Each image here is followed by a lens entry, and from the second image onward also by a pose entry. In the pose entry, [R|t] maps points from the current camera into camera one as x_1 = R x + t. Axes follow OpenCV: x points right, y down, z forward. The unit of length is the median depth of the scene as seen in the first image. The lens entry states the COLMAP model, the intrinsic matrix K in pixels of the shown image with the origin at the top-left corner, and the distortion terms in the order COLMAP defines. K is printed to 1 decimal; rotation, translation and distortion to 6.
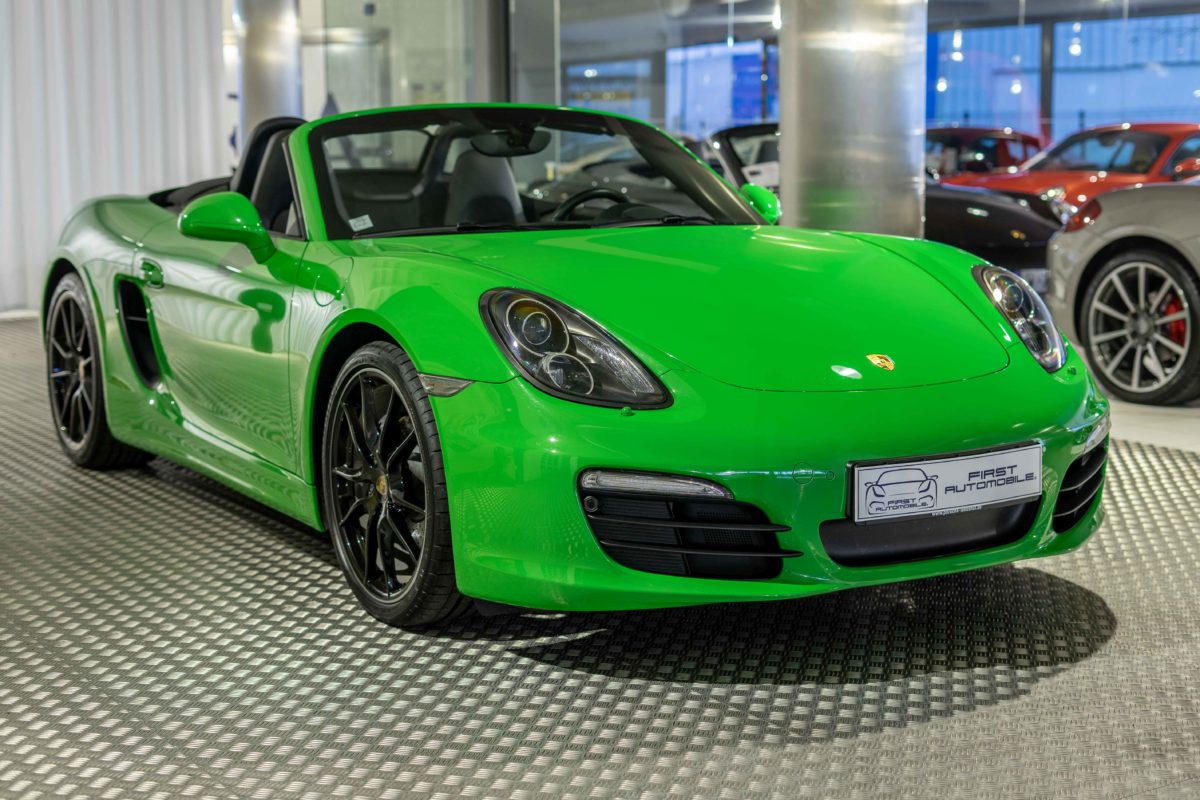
lens RADIAL K [[1794.1, 0, 598.0], [0, 1794.1, 371.3], [0, 0, 1]] dist [-0.026426, 0.098499]
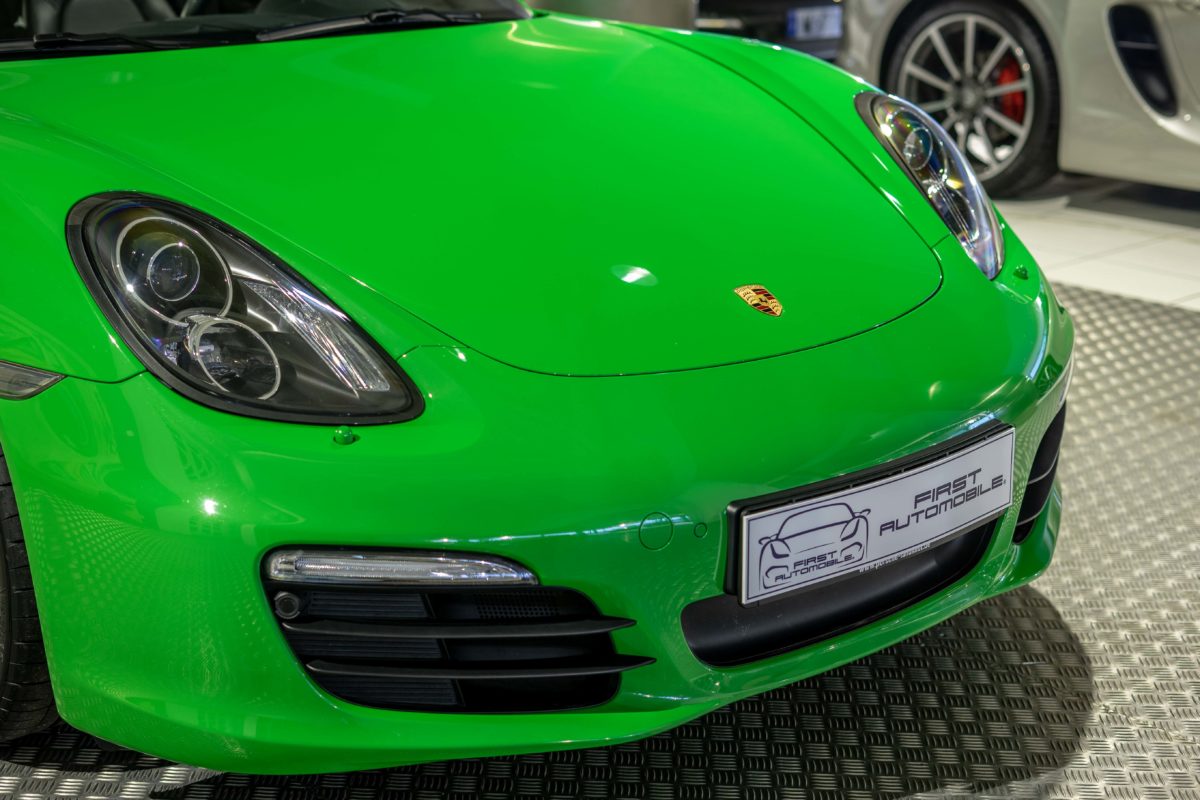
lens RADIAL K [[1944.9, 0, 619.0], [0, 1944.9, 397.5], [0, 0, 1]] dist [-0.030697, 0.110355]
pose [[0.983283, -0.043082, 0.176913, -0.006263], [0.012742, 0.985504, 0.169171, -0.088251], [-0.181637, -0.164089, 0.969579, 0.385565]]
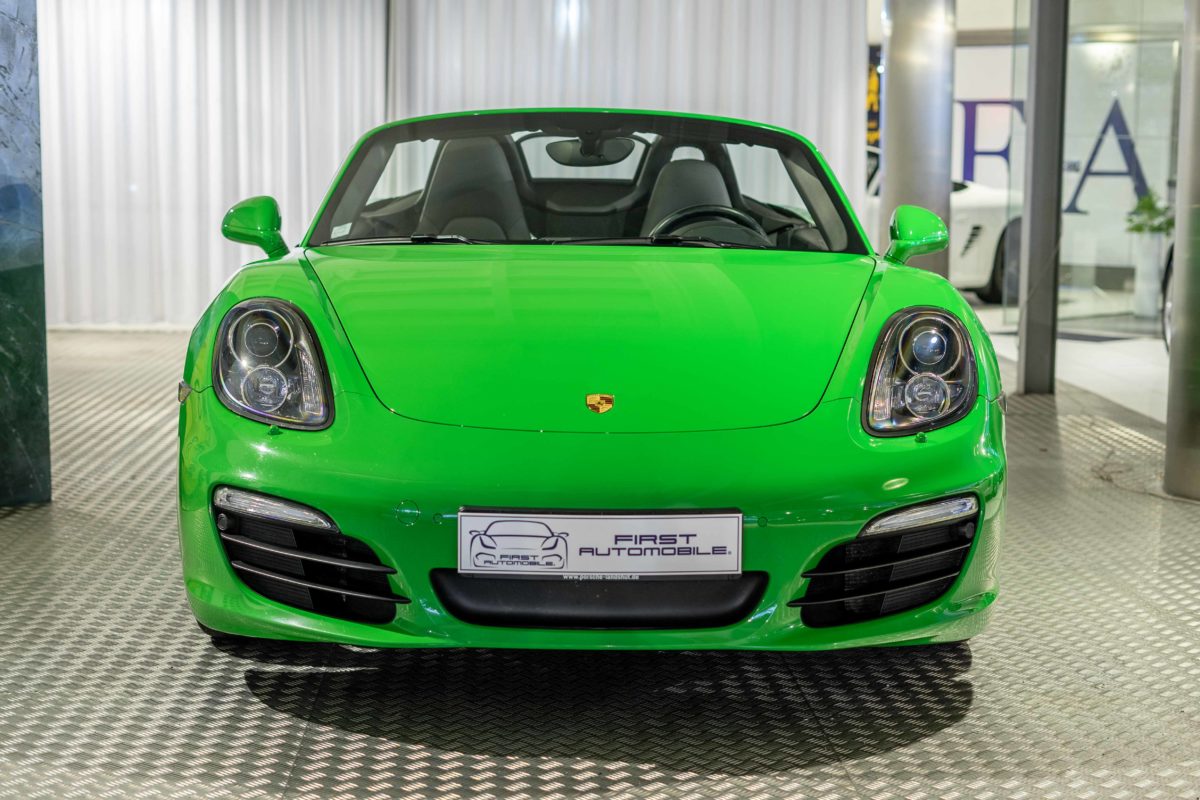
lens RADIAL K [[2050.1, 0, 600.0], [0, 2050.1, 400.0], [0, 0, 1]] dist [-0.013587, 0.156938]
pose [[0.873586, 0.075392, -0.480795, 0.671131], [-0.079346, 0.996773, 0.012132, -0.020048], [0.480158, 0.027551, 0.876749, 0.123325]]
